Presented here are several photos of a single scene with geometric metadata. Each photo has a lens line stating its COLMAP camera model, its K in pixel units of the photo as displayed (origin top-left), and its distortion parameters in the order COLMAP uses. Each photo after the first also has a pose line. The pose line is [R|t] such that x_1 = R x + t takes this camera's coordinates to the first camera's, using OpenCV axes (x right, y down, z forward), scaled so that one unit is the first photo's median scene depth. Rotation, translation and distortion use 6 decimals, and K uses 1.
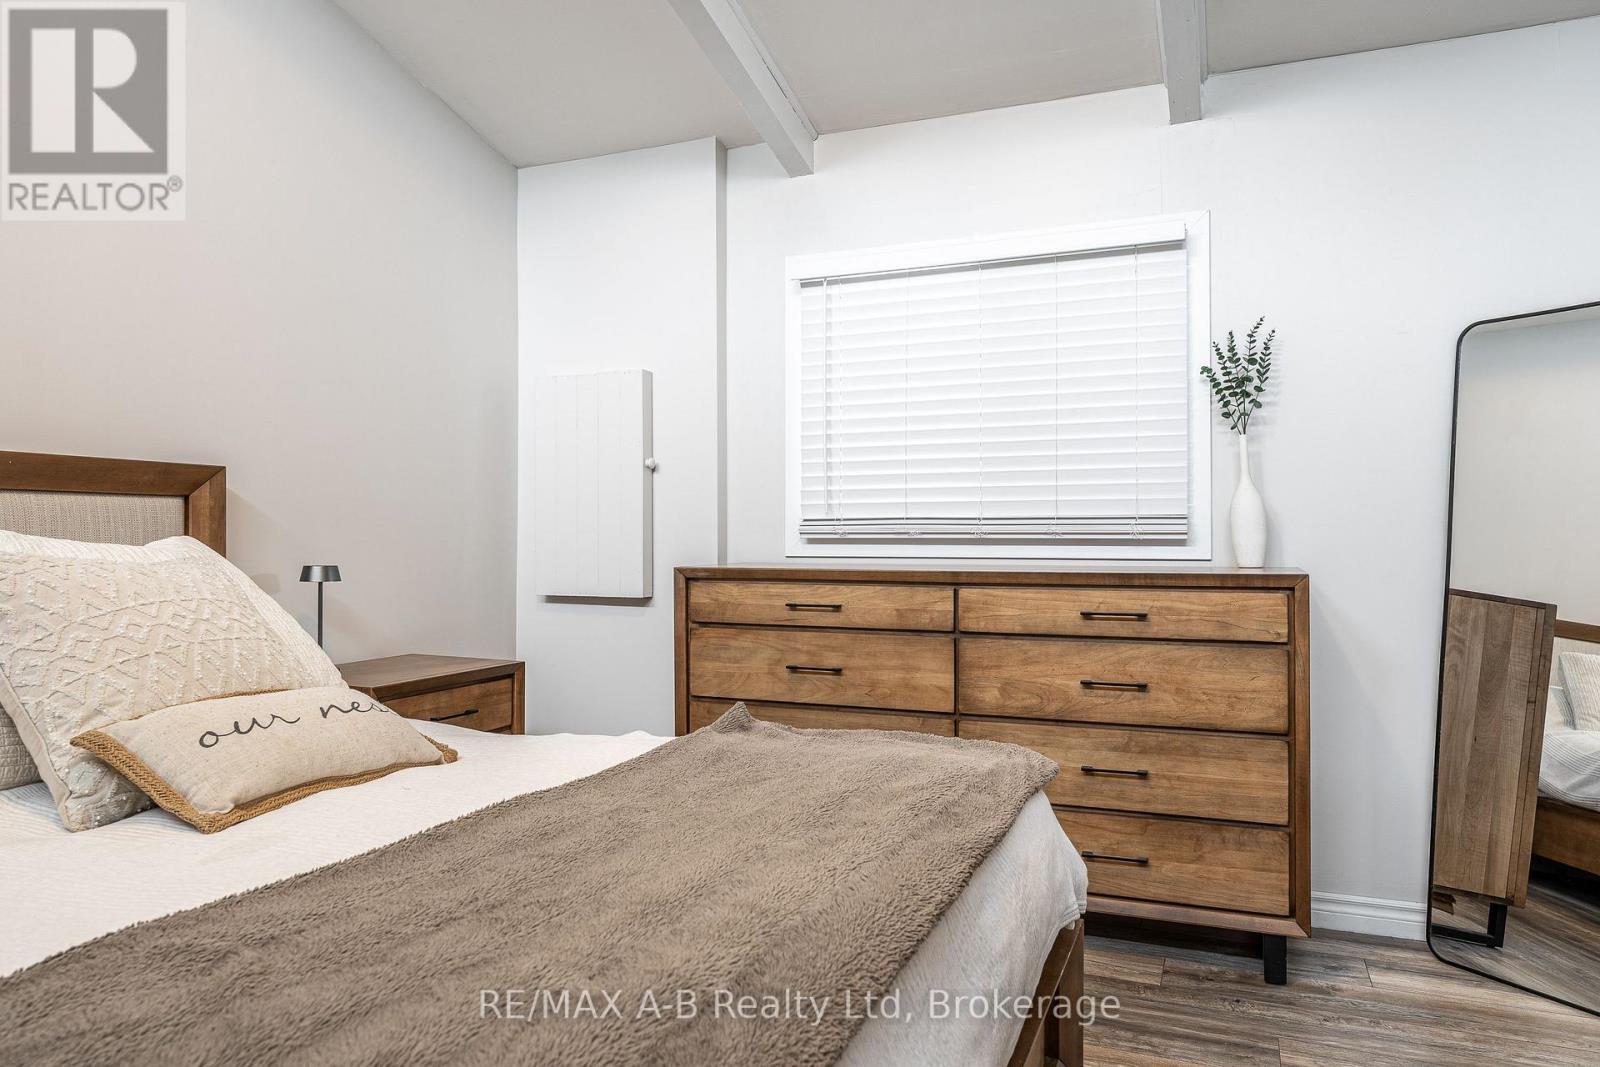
lens RADIAL K [[1053.4, 0, 787.0], [0, 1053.4, 535.2], [0, 0, 1]] dist [-0.006366, 0.005471]
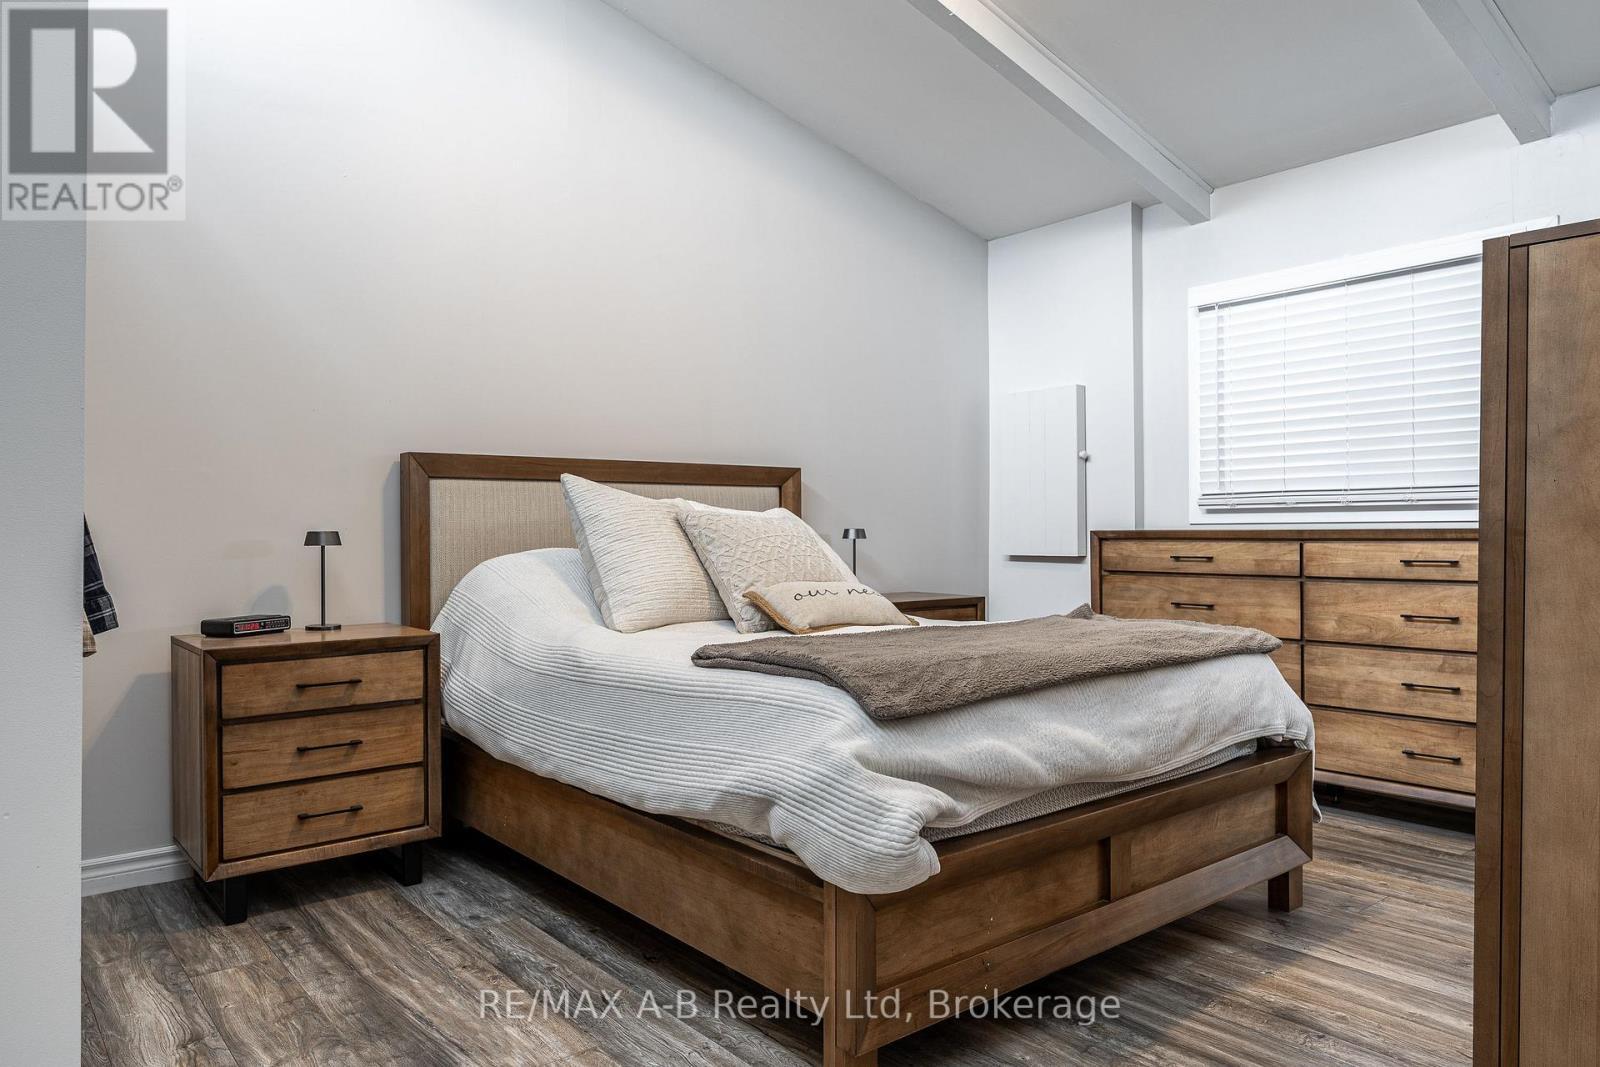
lens RADIAL K [[1053.4, 0, 798.5], [0, 1053.4, 534.1], [0, 0, 1]] dist [-0.006366, 0.005471]
pose [[0.884815, -0.004750, -0.465918, 0.215680], [0.007270, 0.999967, 0.003611, 0.030265], [0.465885, -0.006582, 0.884821, -0.430247]]
